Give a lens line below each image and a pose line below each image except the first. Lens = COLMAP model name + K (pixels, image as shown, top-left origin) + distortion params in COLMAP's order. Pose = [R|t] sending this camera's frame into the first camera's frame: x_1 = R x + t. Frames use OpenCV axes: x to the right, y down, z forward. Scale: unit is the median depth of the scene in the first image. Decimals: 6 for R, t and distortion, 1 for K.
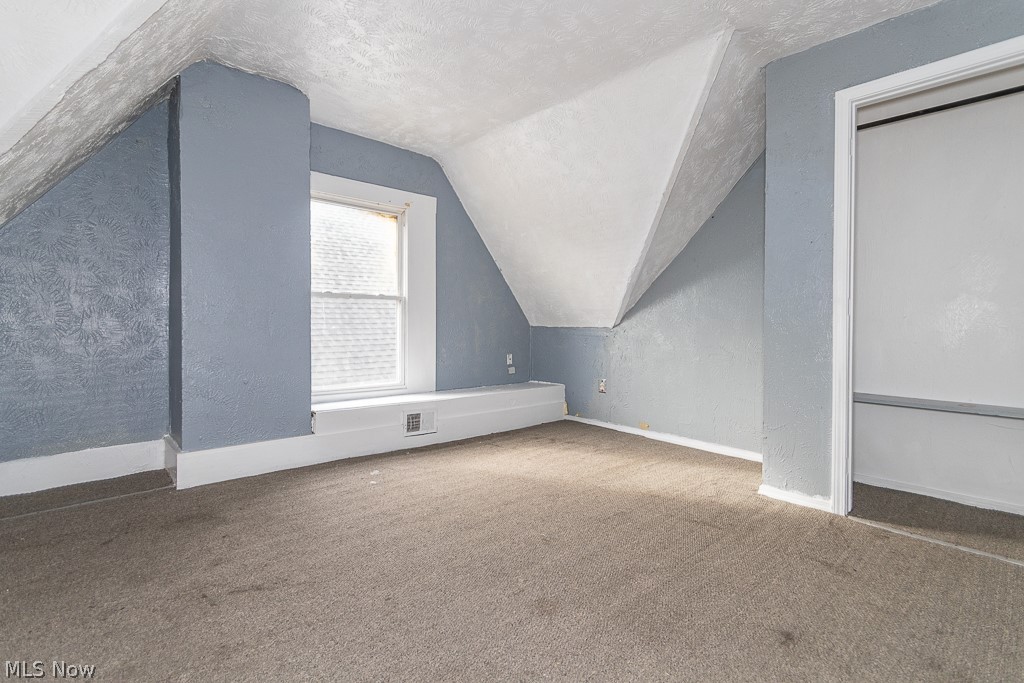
lens RADIAL K [[478.5, 0, 507.5], [0, 478.5, 323.7], [0, 0, 1]] dist [0.005246, -0.001750]
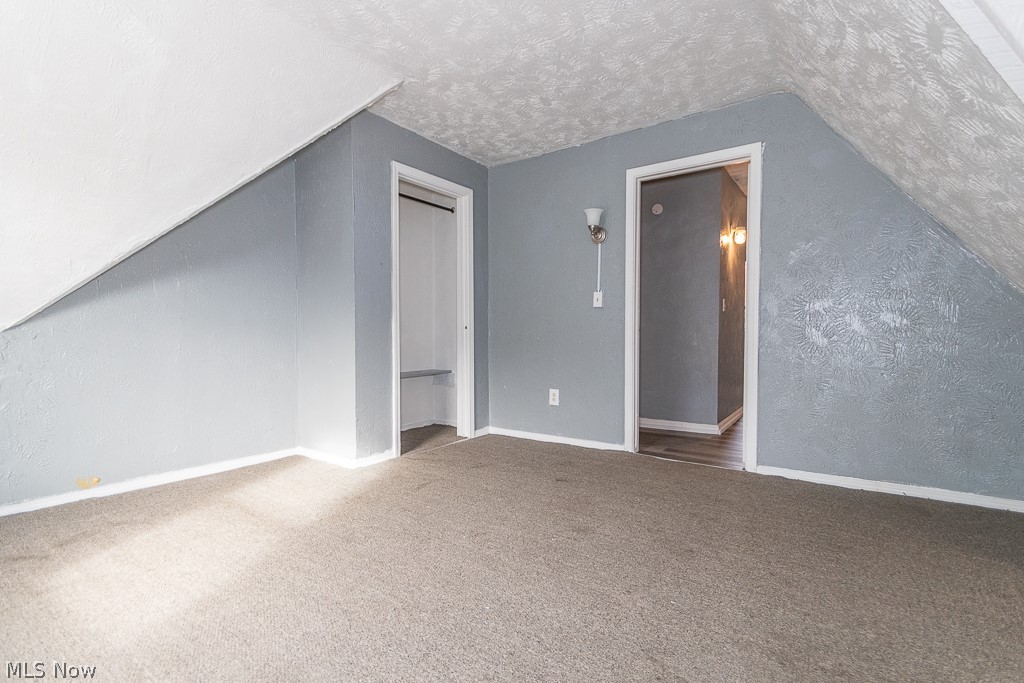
lens RADIAL K [[478.5, 0, 508.2], [0, 478.5, 346.1], [0, 0, 1]] dist [0.005246, -0.001750]
pose [[-0.207670, -0.040952, 0.977341, -0.783486], [-0.001442, 0.999135, 0.041558, 0.000023], [-0.978198, 0.007221, -0.207550, 0.963085]]
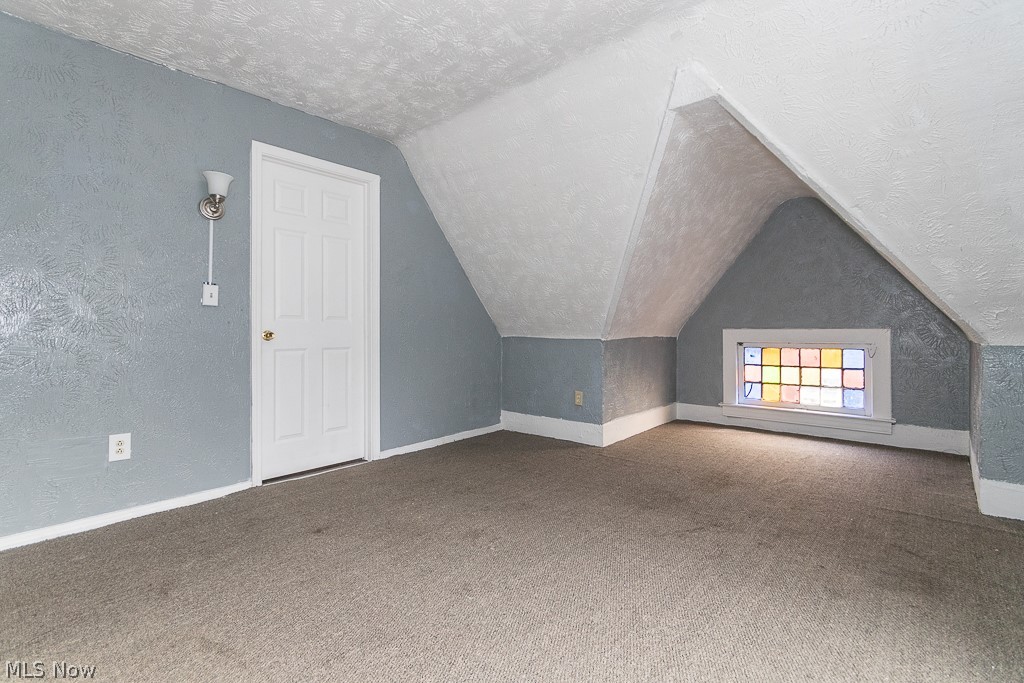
lens RADIAL K [[478.5, 0, 509.2], [0, 478.5, 331.3], [0, 0, 1]] dist [0.005246, -0.001750]
pose [[-0.993811, -0.011791, -0.110455, 0.082915], [-0.012454, 0.999908, 0.005316, -0.016078], [0.110382, 0.006659, -0.993867, 1.561452]]
